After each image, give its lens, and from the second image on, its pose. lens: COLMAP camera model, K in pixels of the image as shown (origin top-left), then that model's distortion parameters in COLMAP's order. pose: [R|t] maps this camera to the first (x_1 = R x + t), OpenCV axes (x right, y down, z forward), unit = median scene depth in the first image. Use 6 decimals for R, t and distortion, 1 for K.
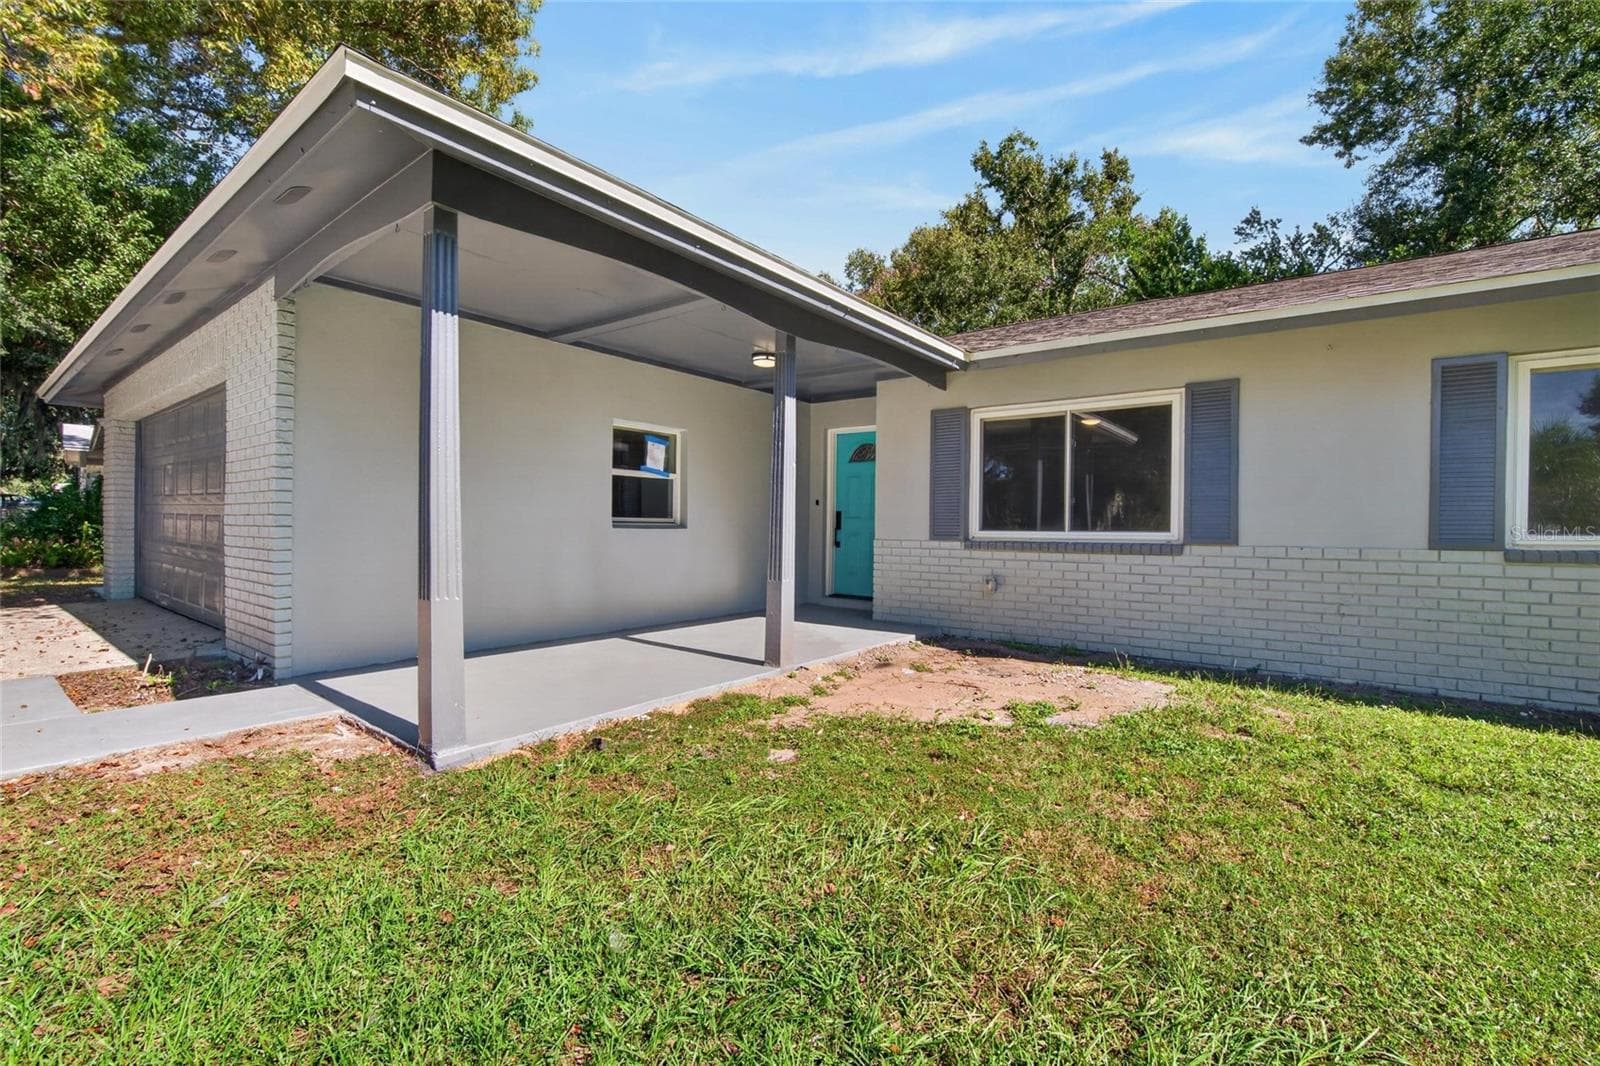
lens RADIAL K [[706.6, 0, 789.6], [0, 706.6, 536.8], [0, 0, 1]] dist [-0.032649, 0.000550]
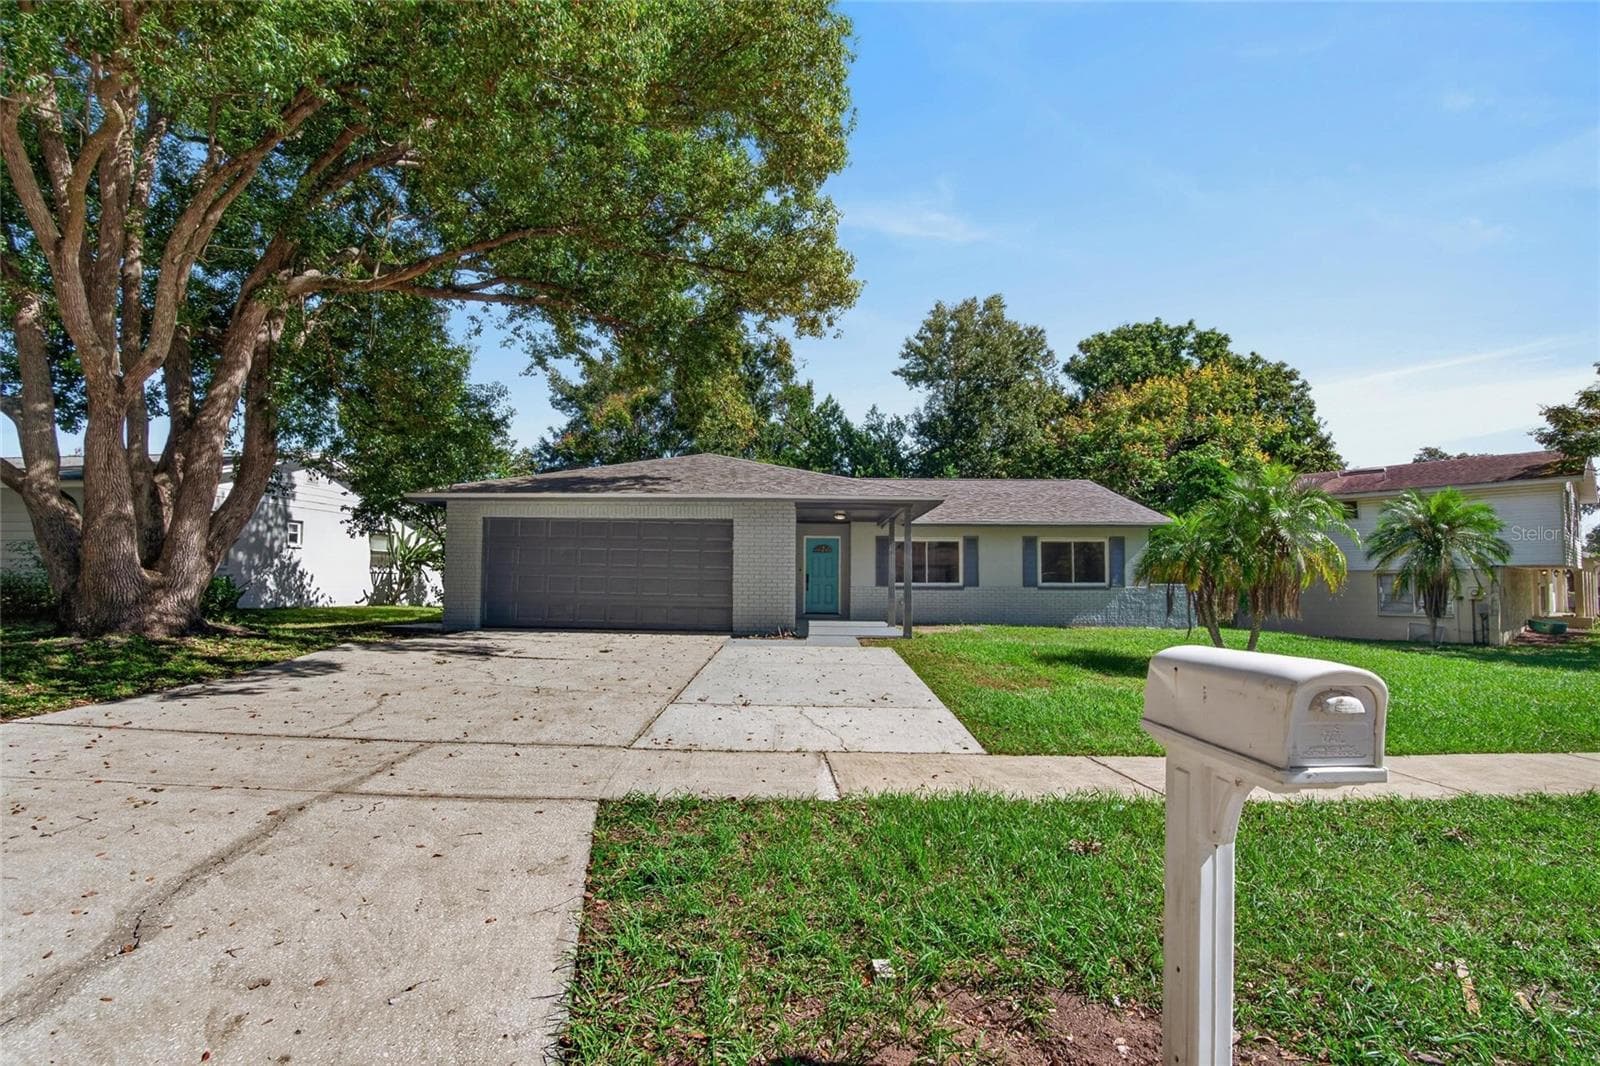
lens RADIAL K [[715.5, 0, 796.8], [0, 715.5, 544.9], [0, 0, 1]] dist [-0.027451, 0.000509]
pose [[0.787110, 0.026367, 0.616249, -1.727887], [0.009469, 0.998452, -0.054815, -0.006337], [-0.616740, 0.048981, 0.785642, -0.927761]]
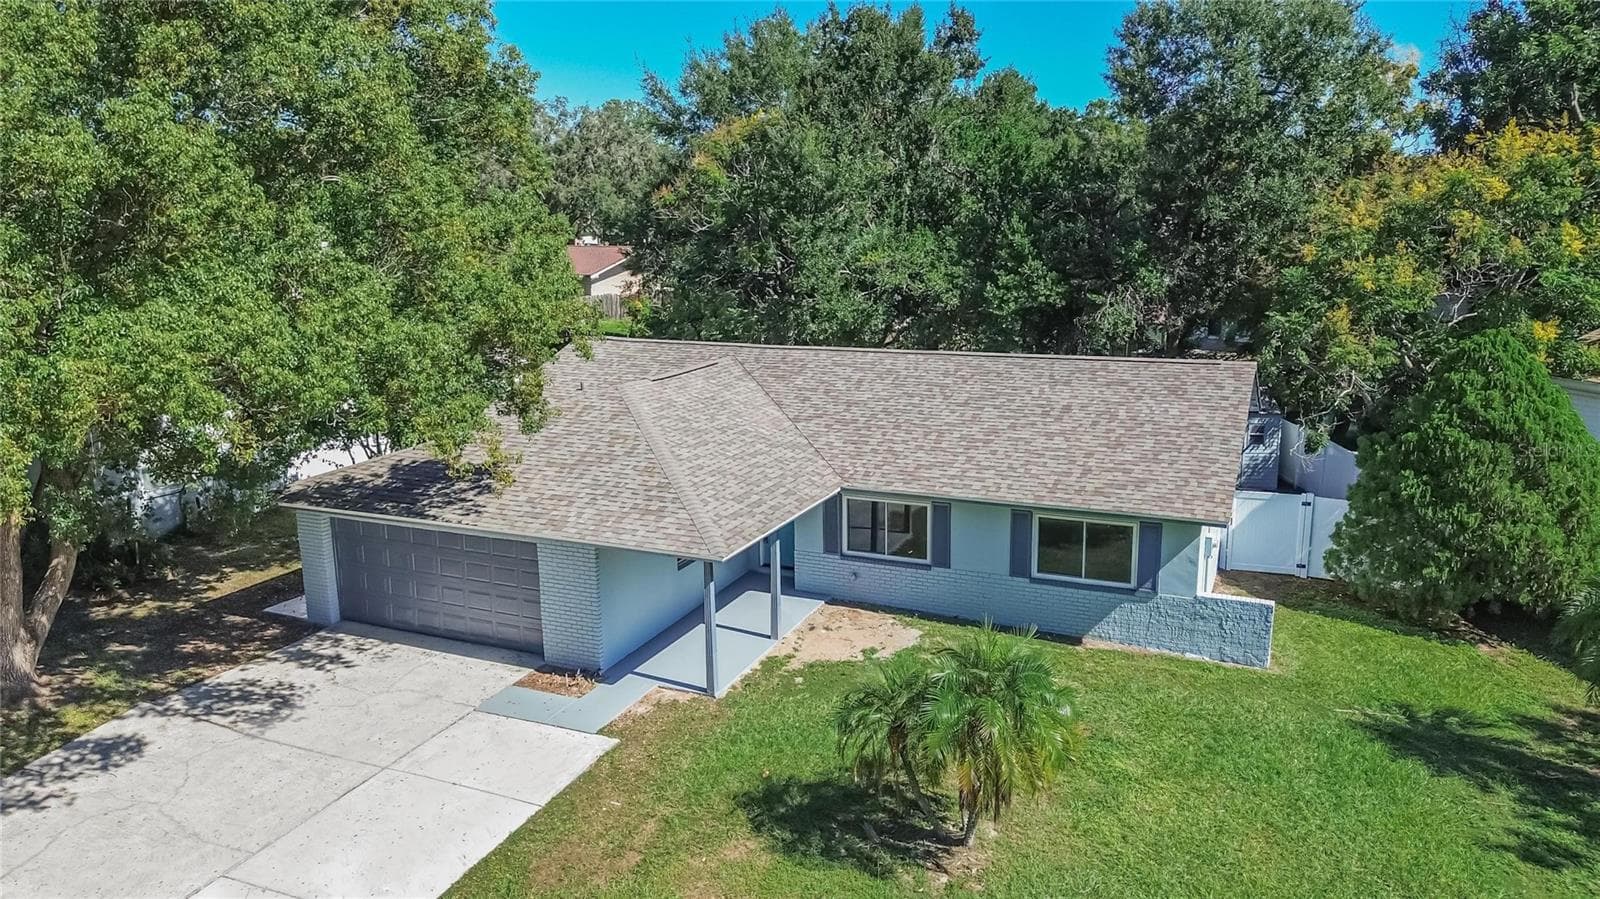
lens RADIAL K [[1120.0, 0, 800.0], [0, 1120.0, 449.5], [0, 0, 1]] dist [0.083567, -0.080135]
pose [[0.969575, -0.079522, 0.231518, -0.618382], [0.031440, 0.978385, 0.204386, -0.994585], [-0.242767, -0.190889, 0.951118, -2.085181]]
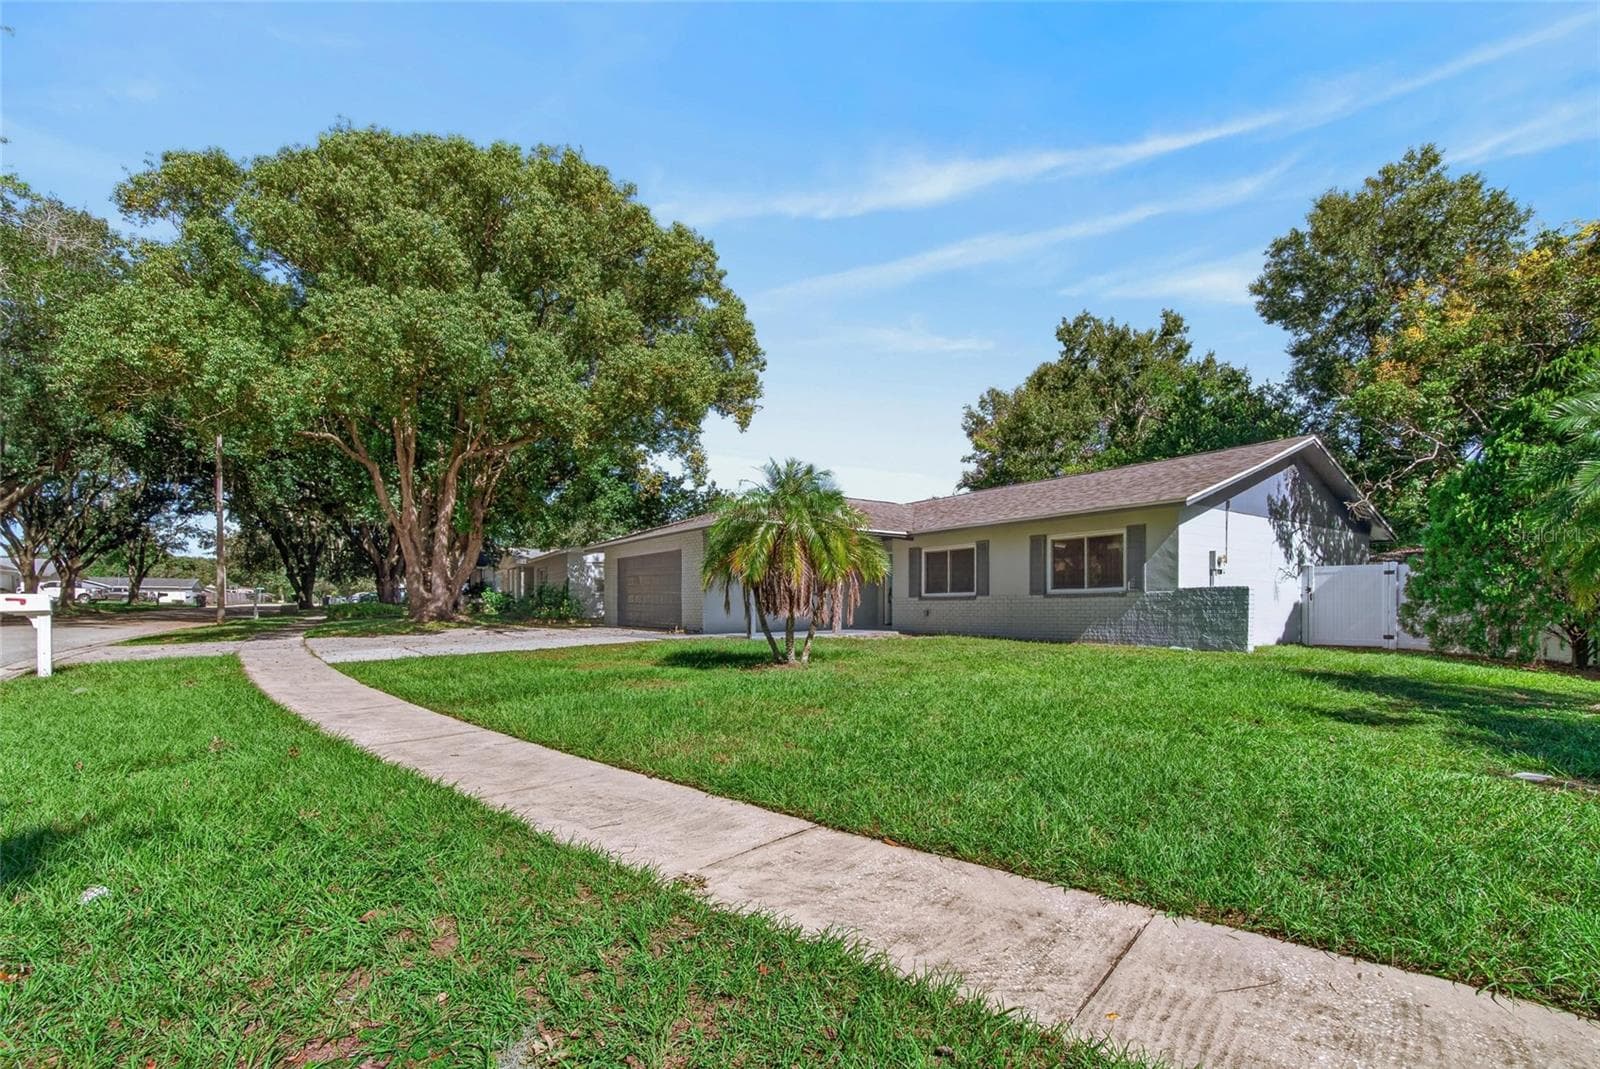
lens RADIAL K [[733.2, 0, 789.1], [0, 733.2, 603.9], [0, 0, 1]] dist [-0.037156, 0.007658]
pose [[0.956216, -0.014459, -0.292306, 0.595172], [0.008003, 0.999697, -0.023270, 0.091663], [0.292554, 0.019912, 0.956042, -1.816569]]
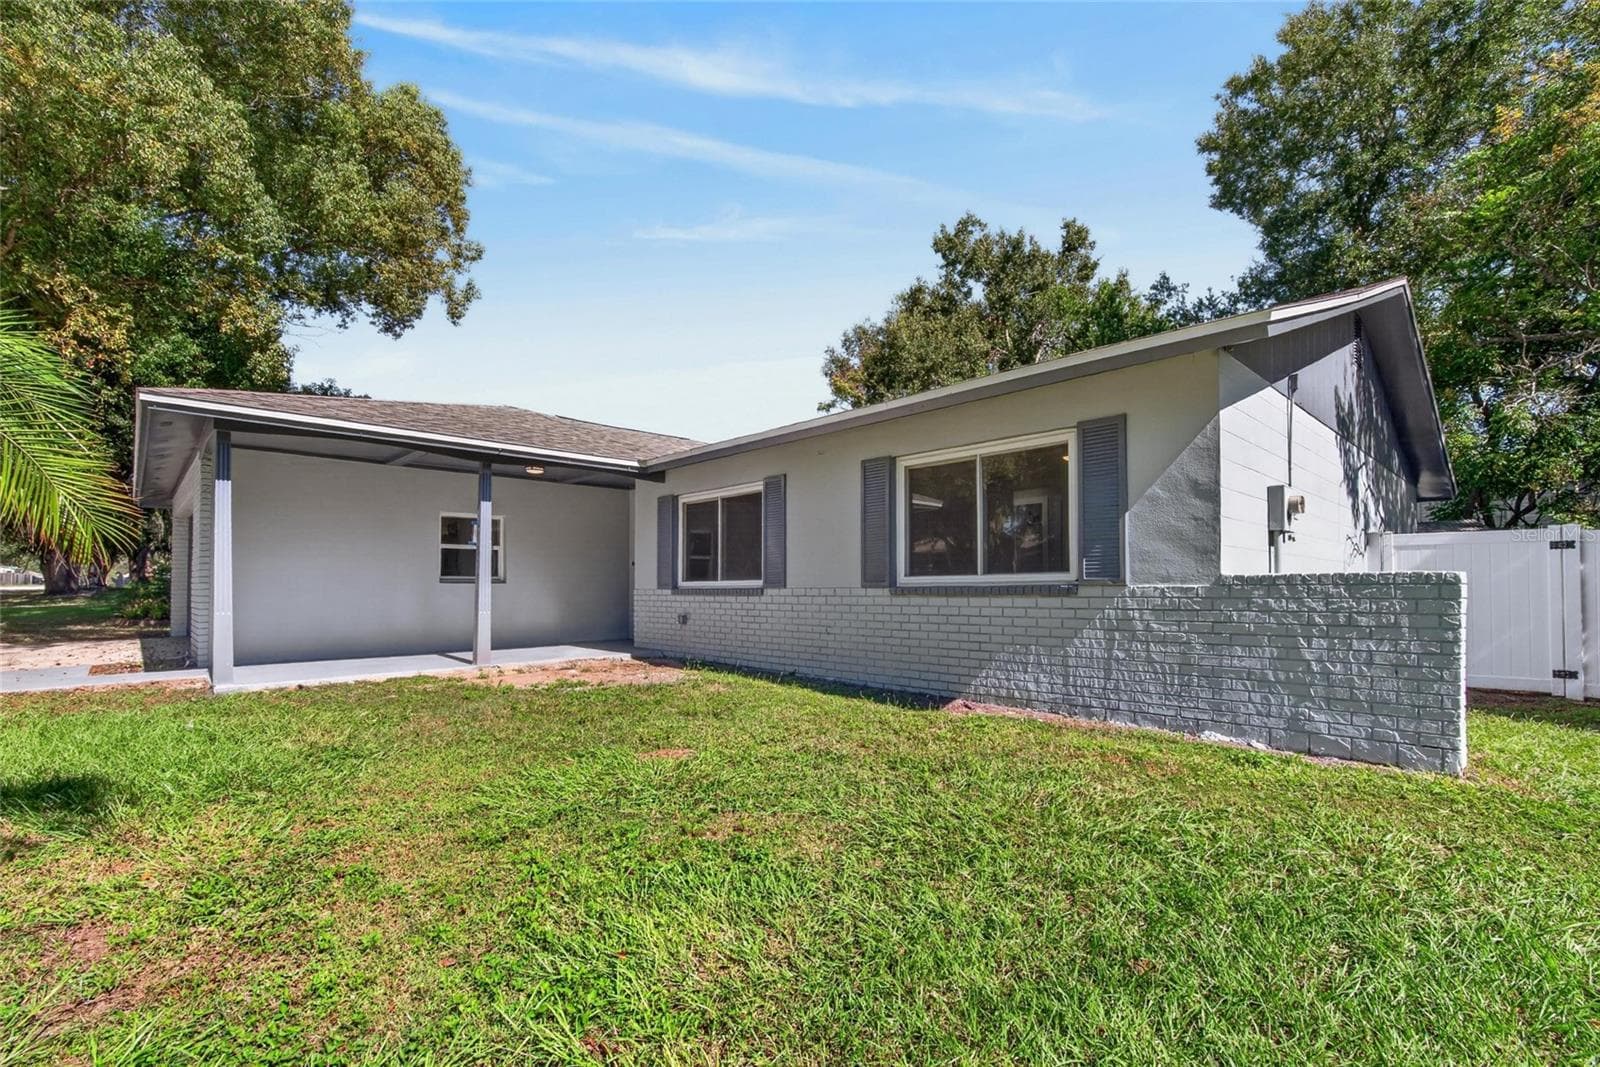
lens RADIAL K [[732.4, 0, 775.5], [0, 732.4, 557.3], [0, 0, 1]] dist [-0.021116, 0.000423]
pose [[0.985959, -0.017537, -0.166066, 0.706445], [0.007847, 0.998237, -0.058827, 0.031273], [0.166805, 0.056698, 0.984358, -0.419716]]
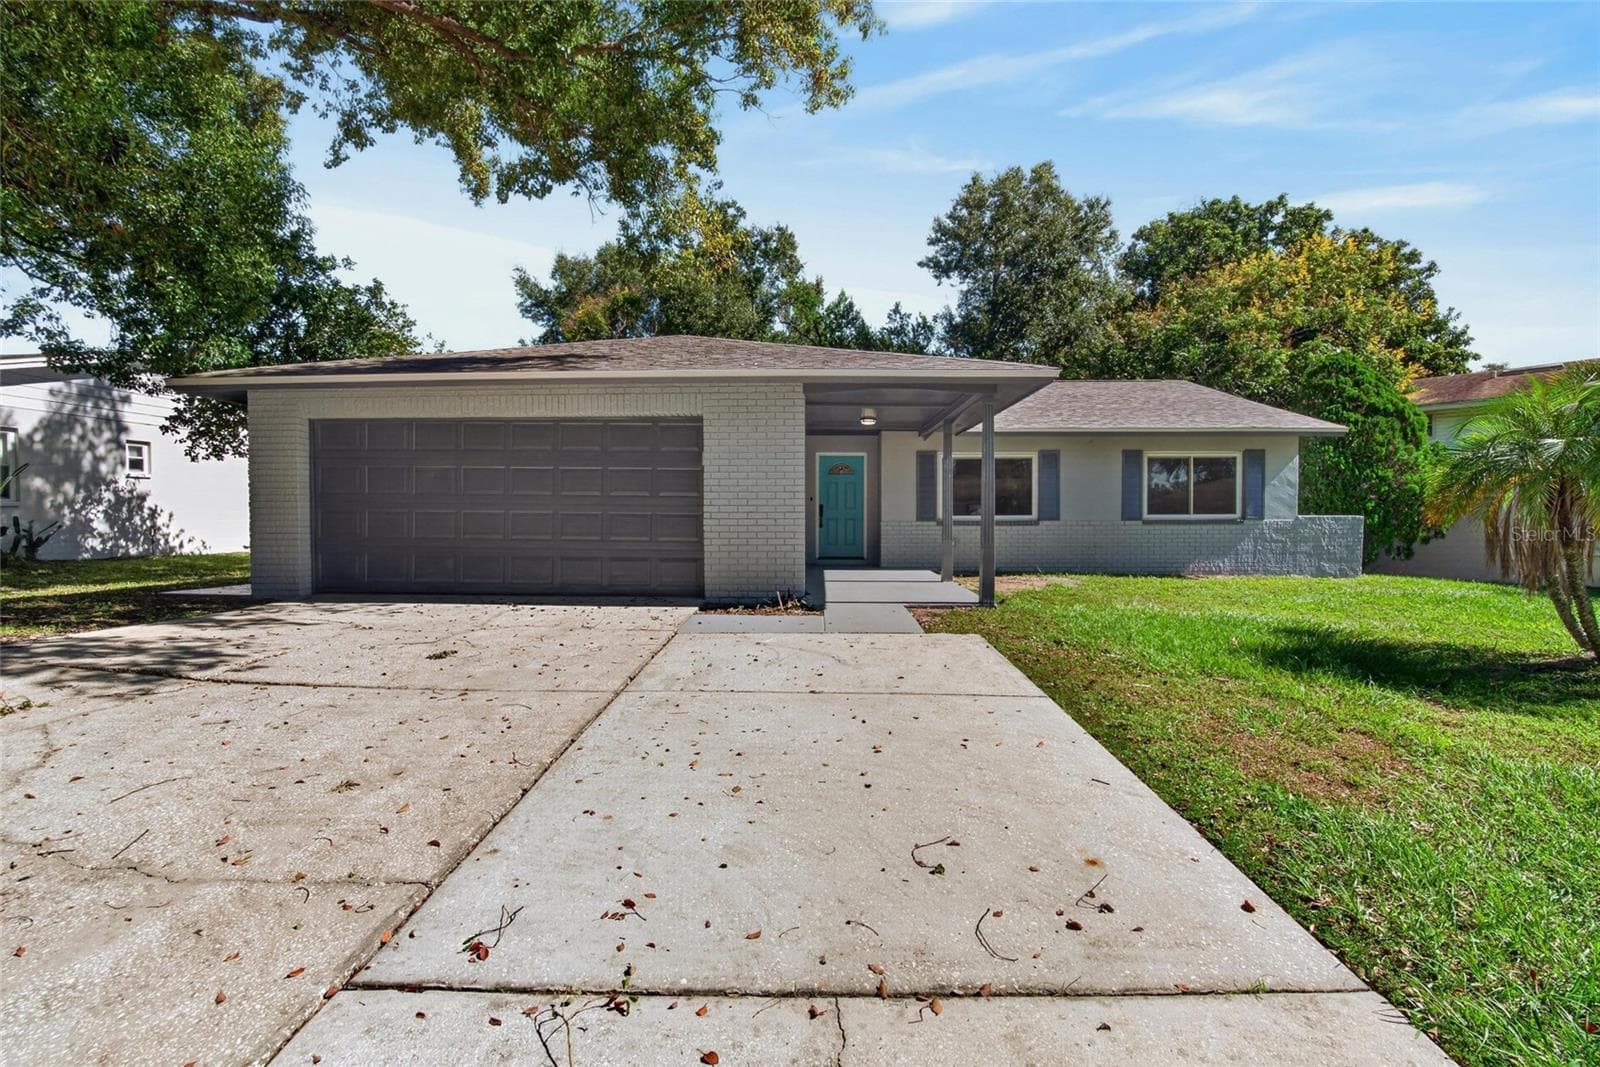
lens RADIAL K [[706.6, 0, 789.6], [0, 706.6, 537.3], [0, 0, 1]] dist [-0.032649, 0.000550]
pose [[0.800152, -0.031597, 0.598964, -1.243094], [0.017427, 0.999415, 0.029442, -0.013995], [-0.599544, -0.013120, 0.800234, -0.302769]]
